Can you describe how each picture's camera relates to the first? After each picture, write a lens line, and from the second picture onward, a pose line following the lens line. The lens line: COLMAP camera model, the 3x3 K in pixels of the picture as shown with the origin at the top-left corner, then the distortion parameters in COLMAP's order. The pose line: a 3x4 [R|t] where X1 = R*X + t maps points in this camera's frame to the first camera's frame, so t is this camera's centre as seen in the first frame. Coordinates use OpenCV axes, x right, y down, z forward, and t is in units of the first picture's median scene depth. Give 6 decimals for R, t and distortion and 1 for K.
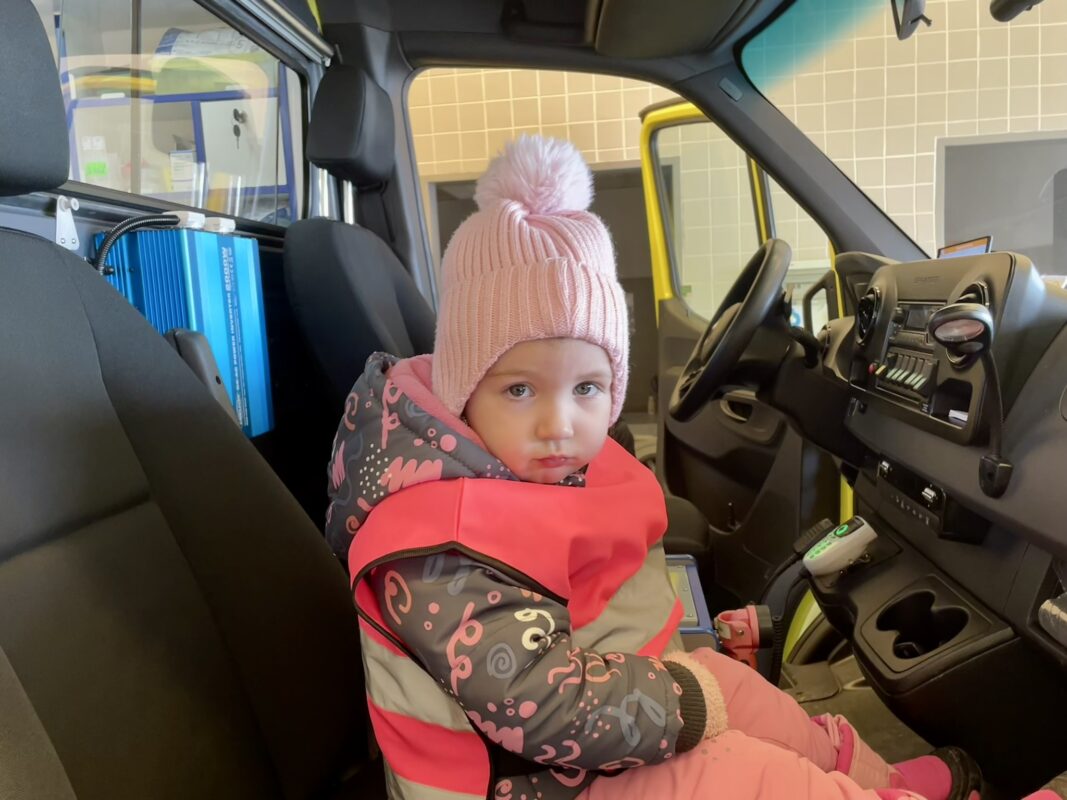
lens RADIAL K [[863.5, 0, 535.4], [0, 863.5, 386.5], [0, 0, 1]] dist [-0.000017, -0.004132]
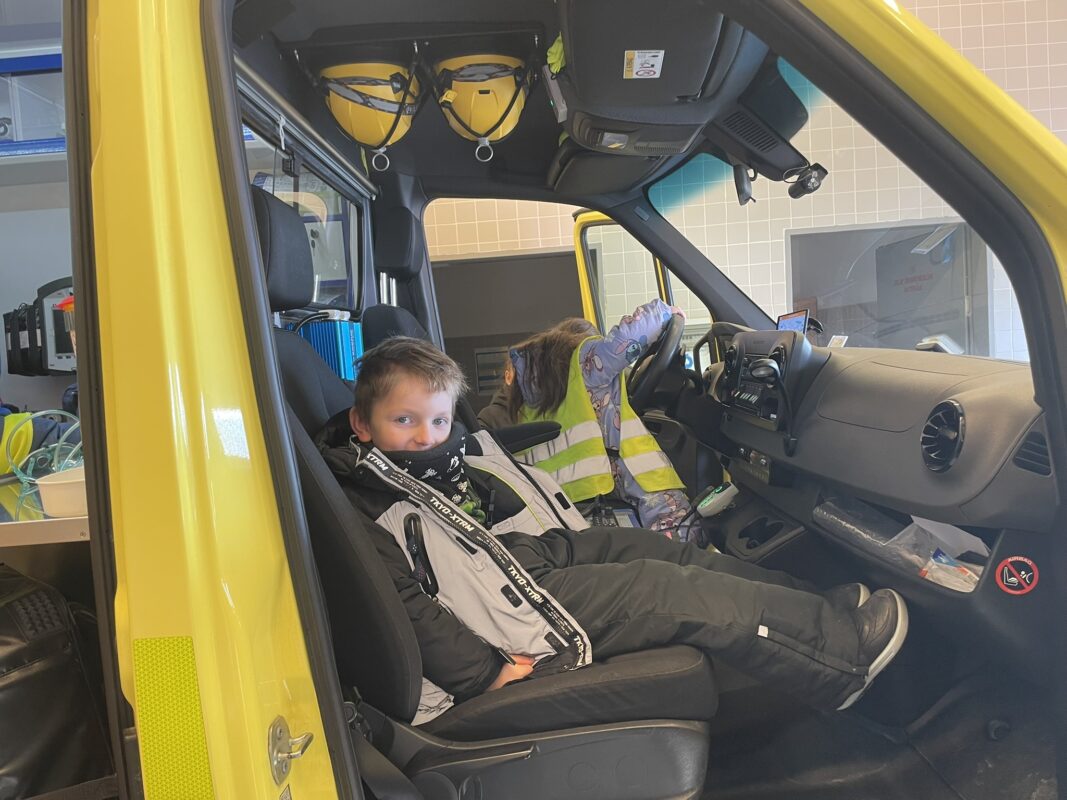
lens RADIAL K [[810.6, 0, 533.5], [0, 810.6, 400.0], [0, 0, 1]] dist [0.003220, 0.000011]
pose [[0.994742, -0.024482, 0.099443, -0.116889], [0.027515, 0.999194, -0.029241, 0.020332], [-0.098647, 0.031824, 0.994614, -0.402466]]
